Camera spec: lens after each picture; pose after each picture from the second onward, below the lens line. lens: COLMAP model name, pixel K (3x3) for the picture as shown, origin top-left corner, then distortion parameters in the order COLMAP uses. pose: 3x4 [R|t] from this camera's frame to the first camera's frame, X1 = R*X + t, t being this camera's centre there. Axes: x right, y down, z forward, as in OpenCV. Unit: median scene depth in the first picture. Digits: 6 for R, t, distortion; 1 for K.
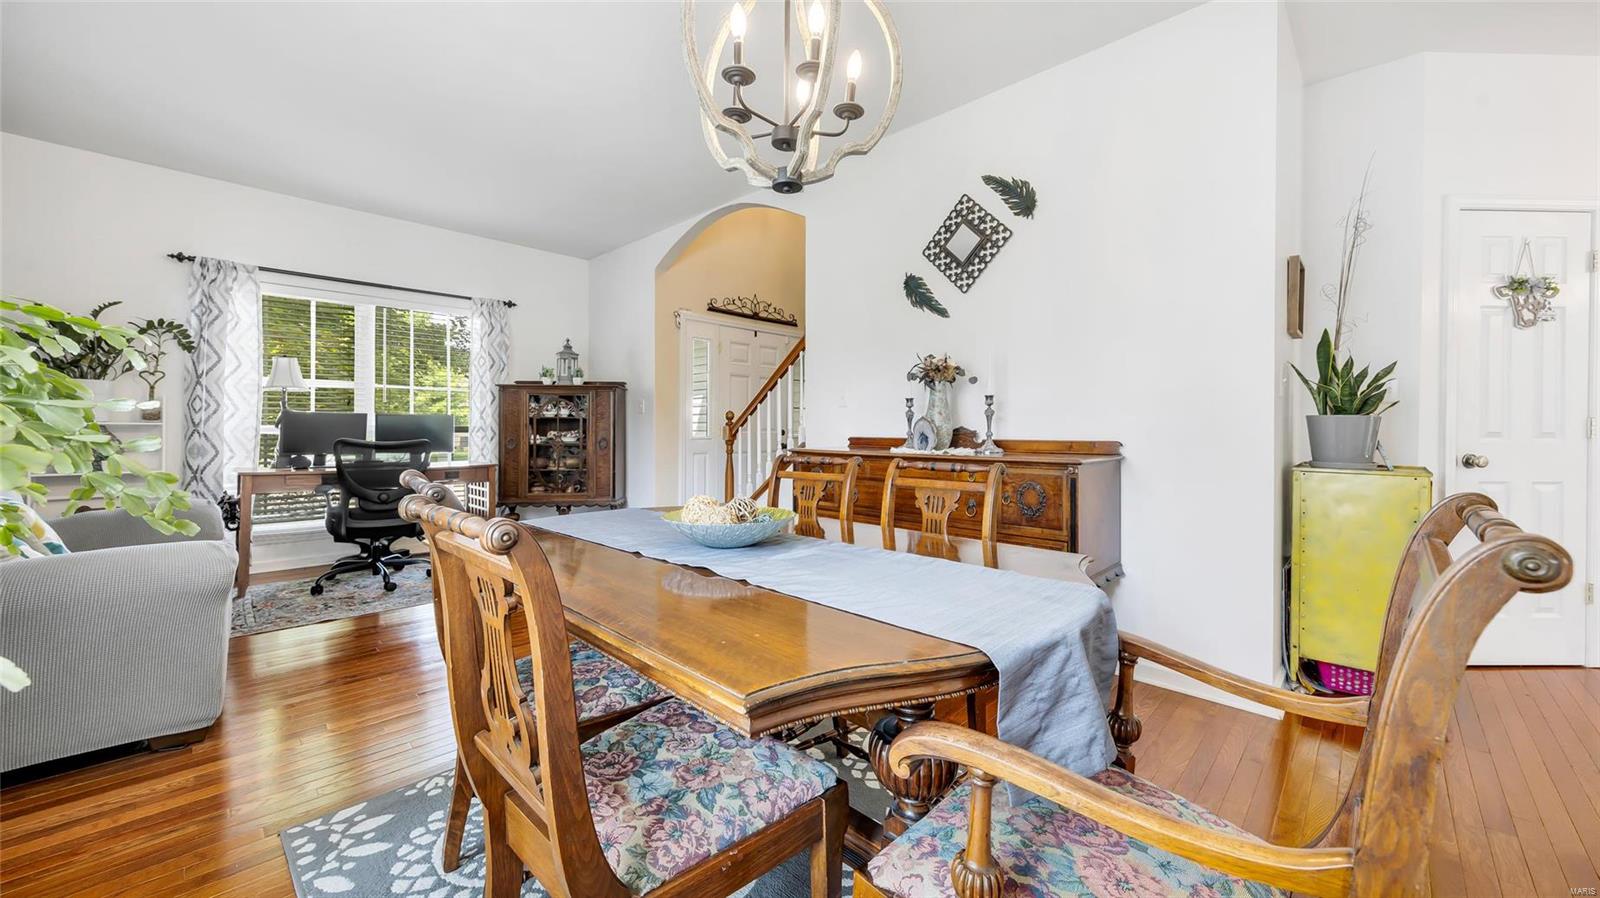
lens RADIAL K [[613.6, 0, 799.2], [0, 613.6, 434.0], [0, 0, 1]] dist [0.010378, -0.002171]
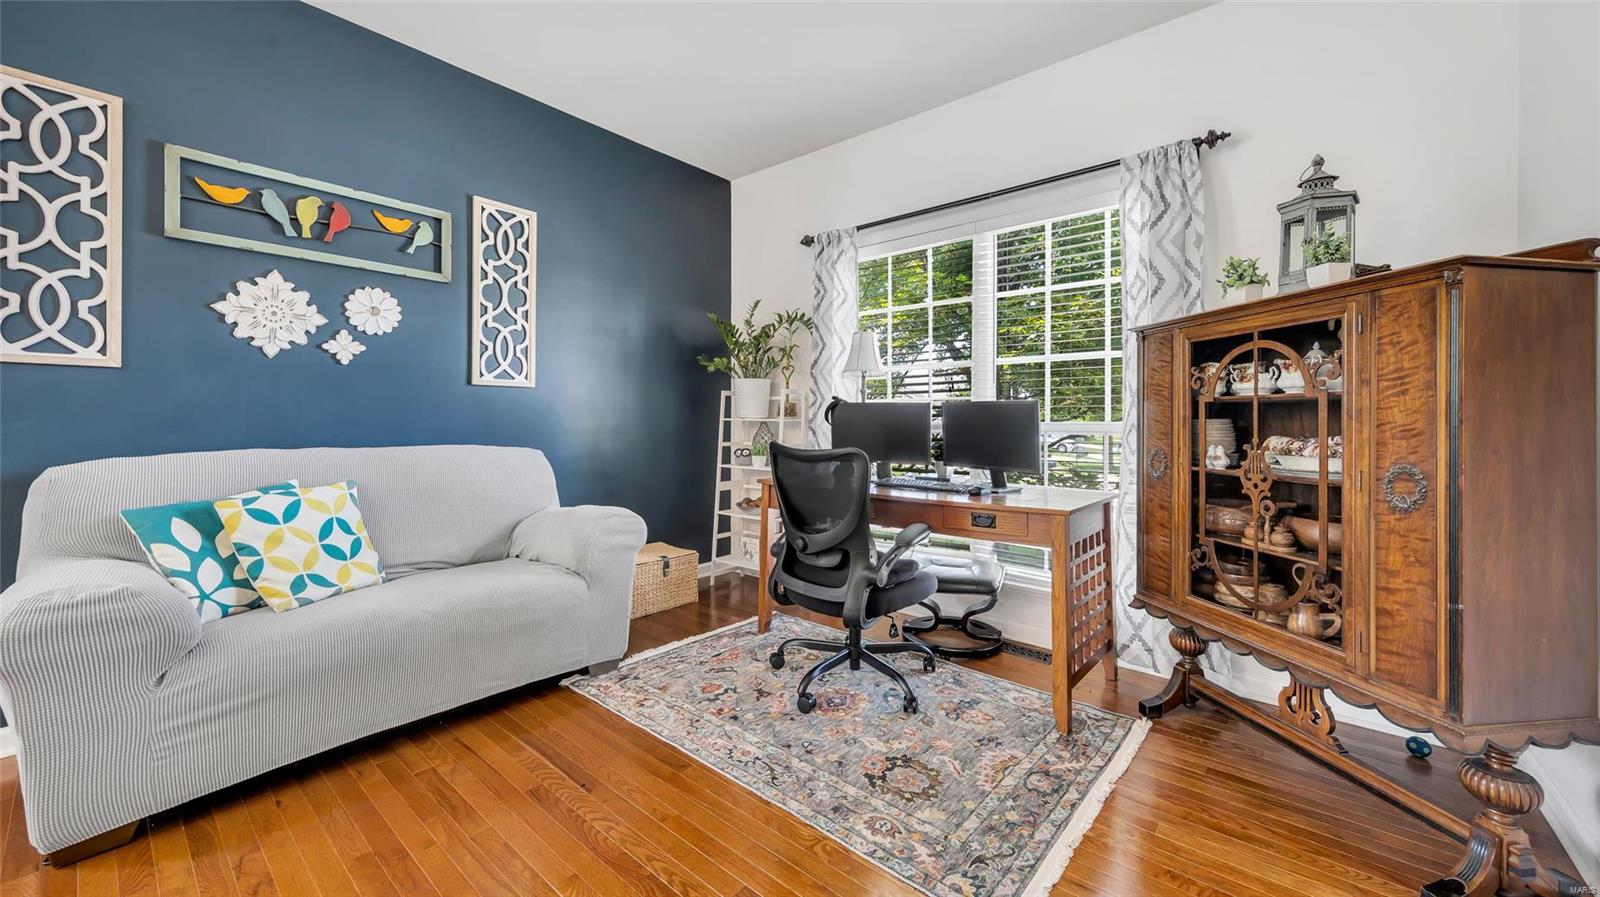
lens RADIAL K [[598.3, 0, 812.8], [0, 598.3, 413.1], [0, 0, 1]] dist [0.010814, 0.000116]
pose [[0.107211, -0.009664, -0.994189, -0.108655], [-0.009325, 0.999899, -0.010725, -0.015519], [0.994193, 0.010420, 0.107110, 0.886453]]
